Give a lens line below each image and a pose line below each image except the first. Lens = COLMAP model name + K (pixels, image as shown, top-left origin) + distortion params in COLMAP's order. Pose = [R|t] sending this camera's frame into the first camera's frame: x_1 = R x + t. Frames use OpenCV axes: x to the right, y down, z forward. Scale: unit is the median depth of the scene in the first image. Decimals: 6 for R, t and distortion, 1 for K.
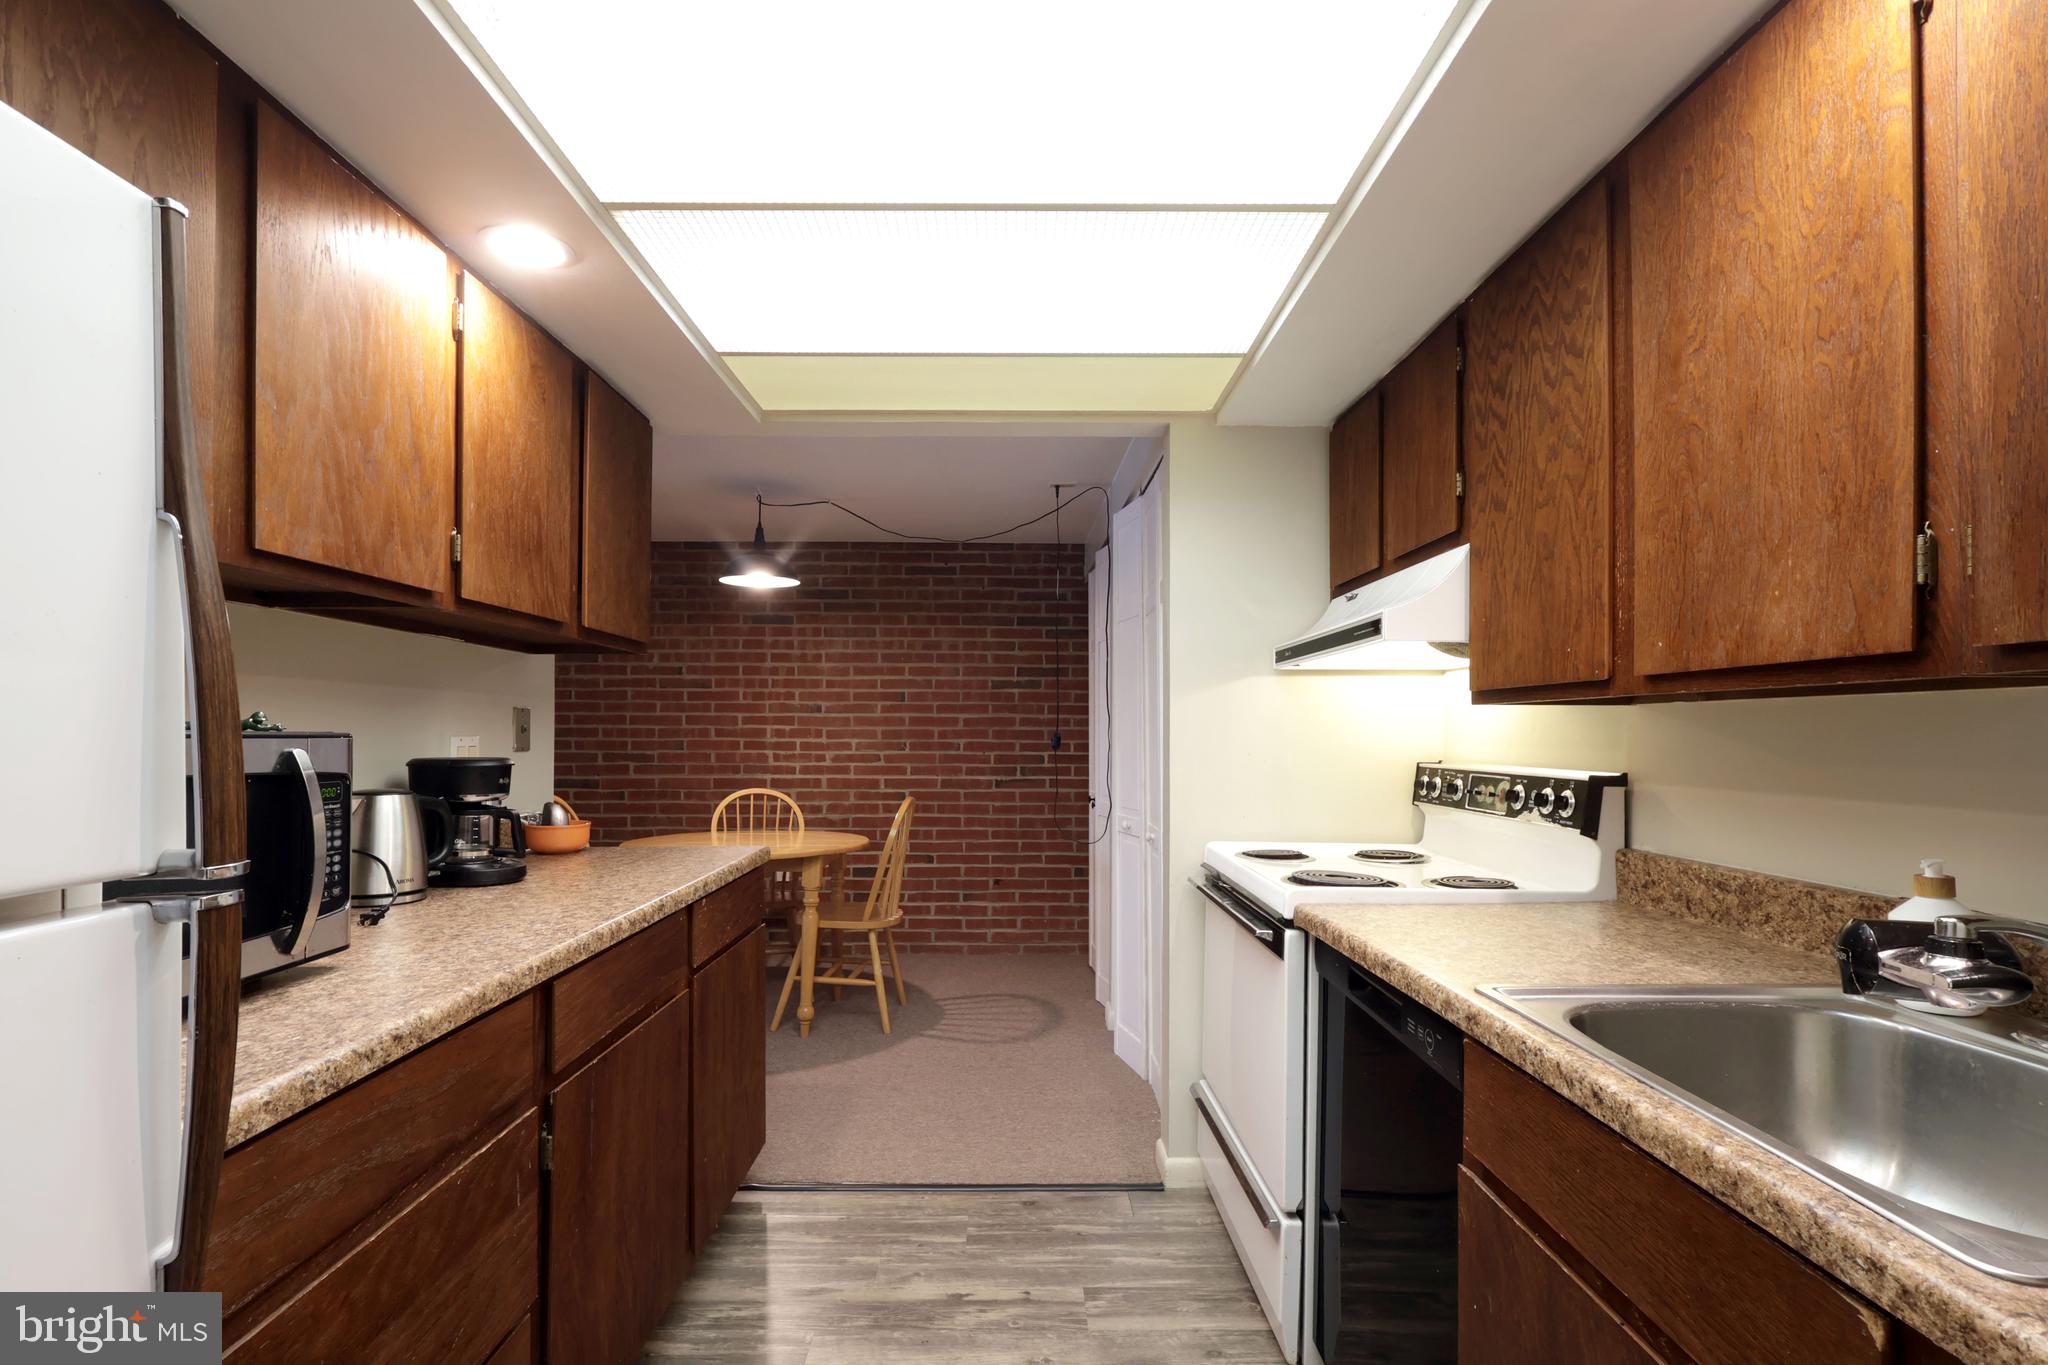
lens RADIAL K [[959.3, 0, 1025.3], [0, 959.3, 720.9], [0, 0, 1]] dist [0.001671, 0.000806]
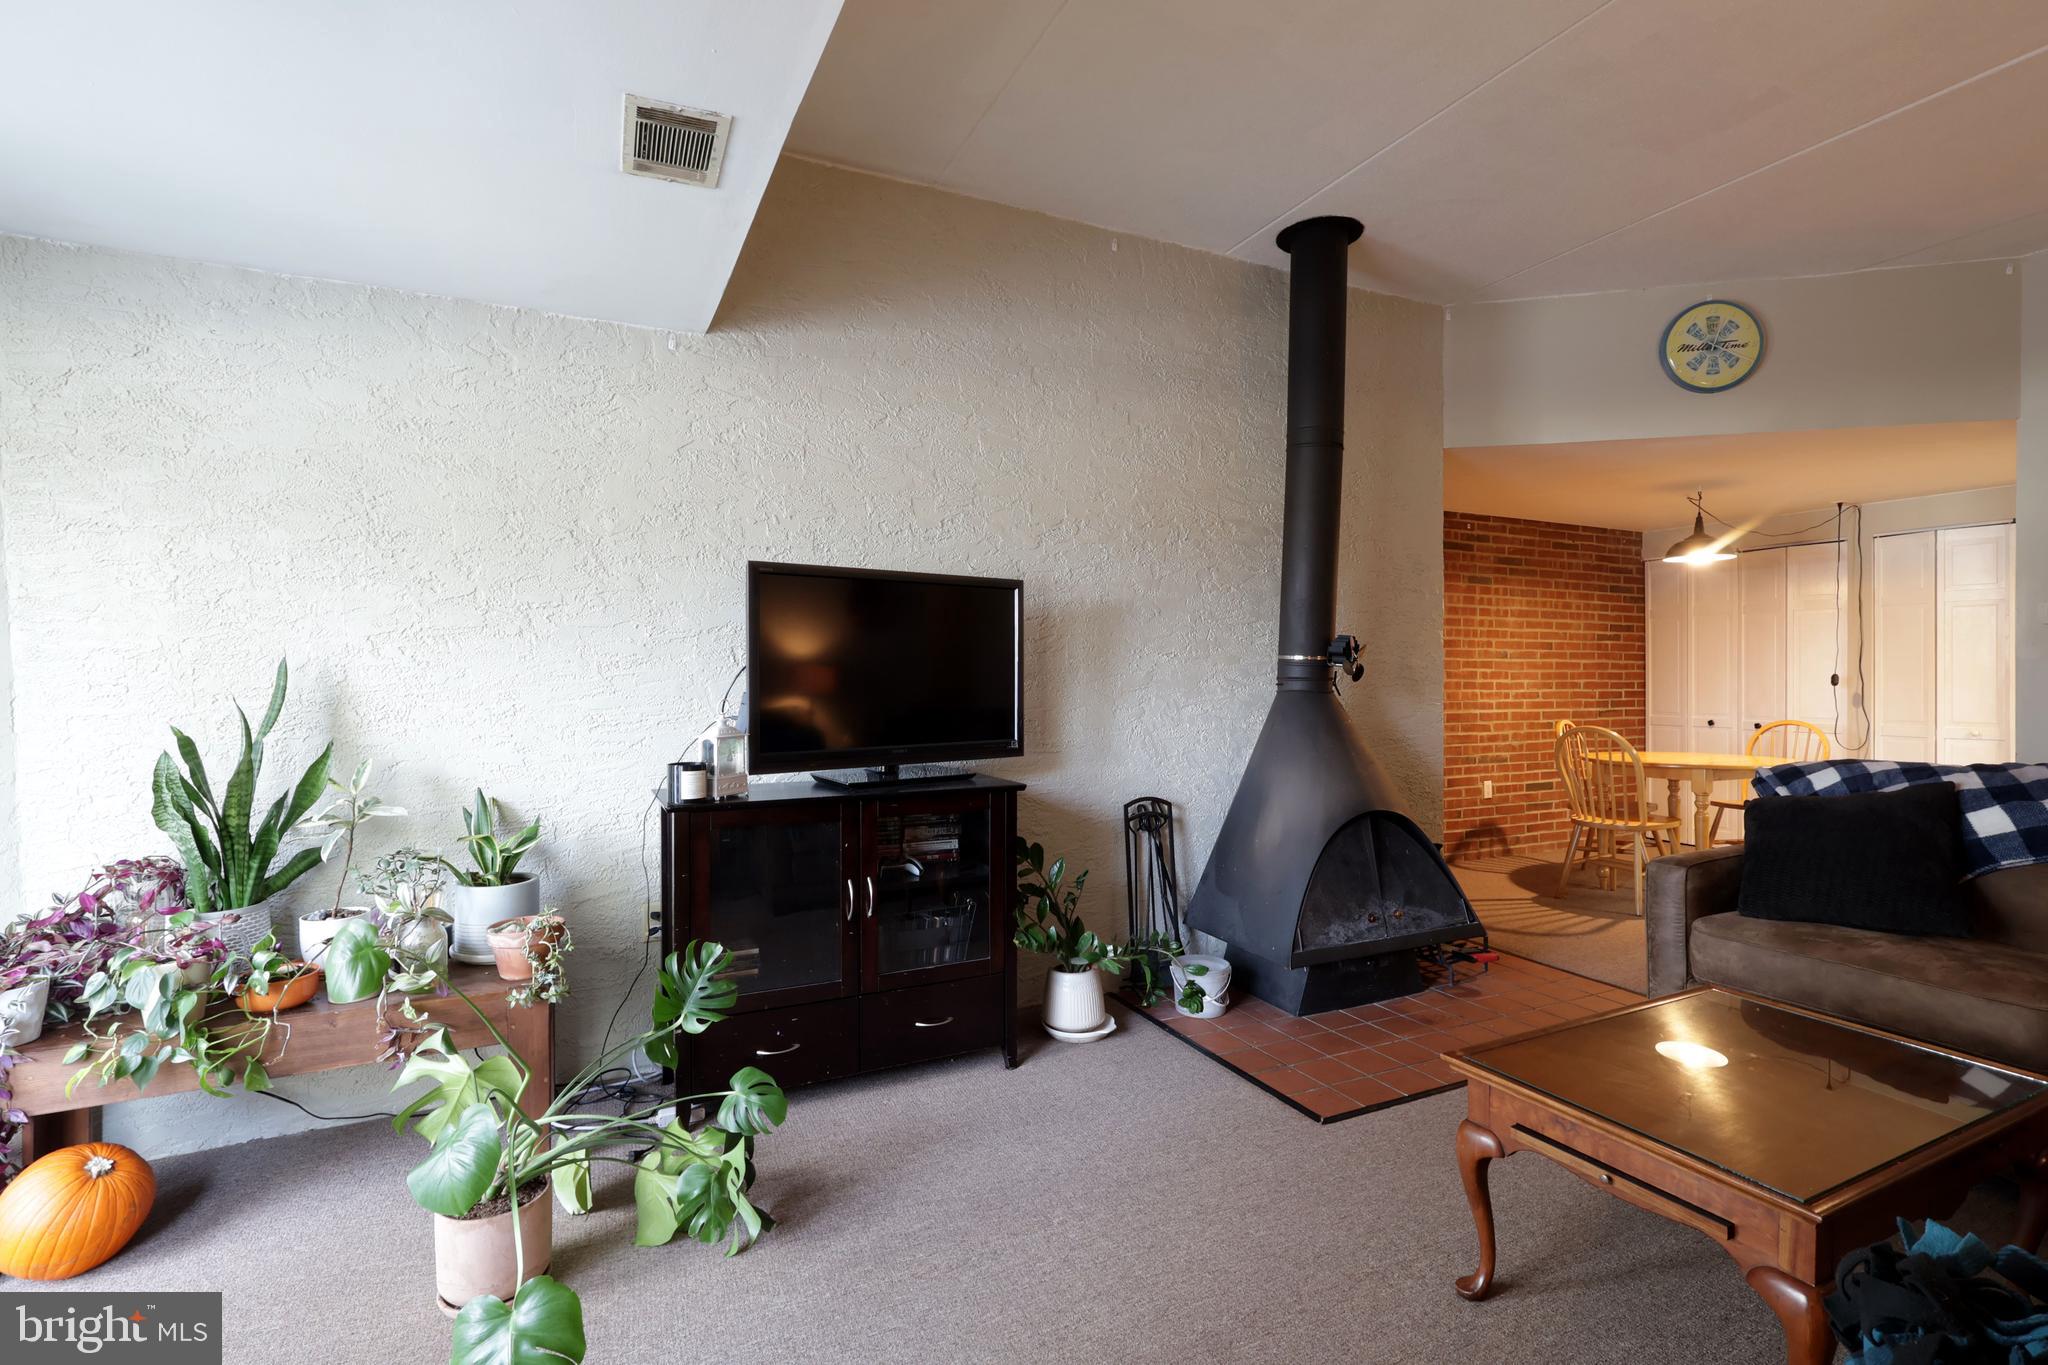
lens RADIAL K [[956.6, 0, 1024.0], [0, 956.6, 682.5], [0, 0, 1]] dist [0.002939, 0.000460]
pose [[0.903199, -0.005660, 0.429184, -2.801989], [-0.003725, 0.999772, 0.021024, -0.002662], [-0.429205, -0.020588, 0.902972, 0.359167]]
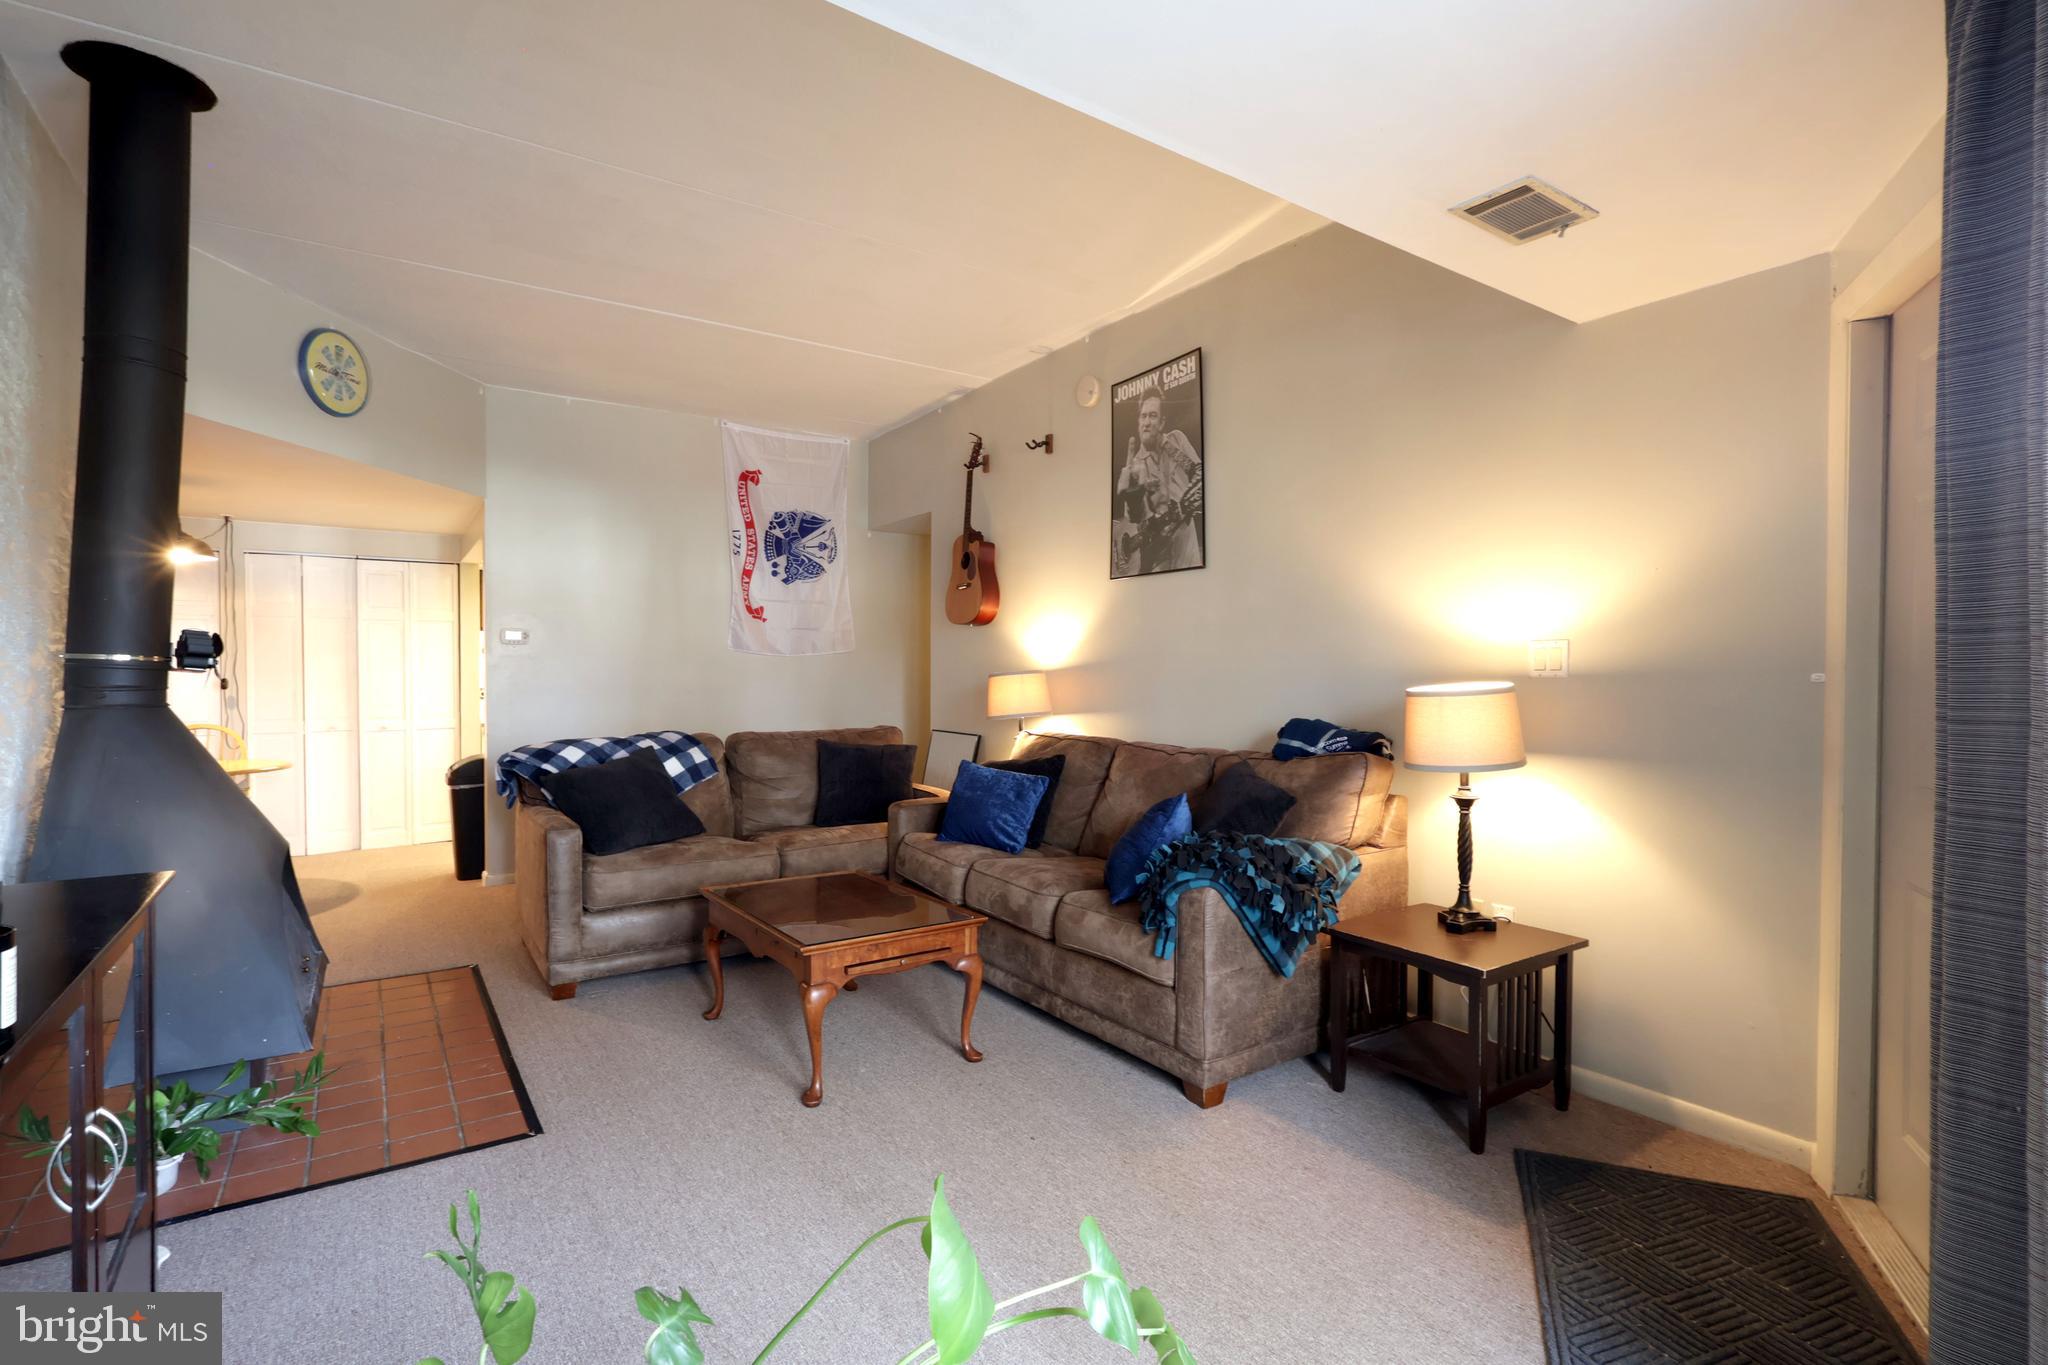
lens RADIAL K [[972.7, 0, 1024.0], [0, 972.7, 682.5], [0, 0, 1]] dist [0.000015, -0.000062]
pose [[-0.553022, -0.006211, 0.833144, -3.231783], [-0.007694, 0.999968, 0.002347, 0.005347], [-0.833131, -0.005112, -0.553052, 1.315468]]
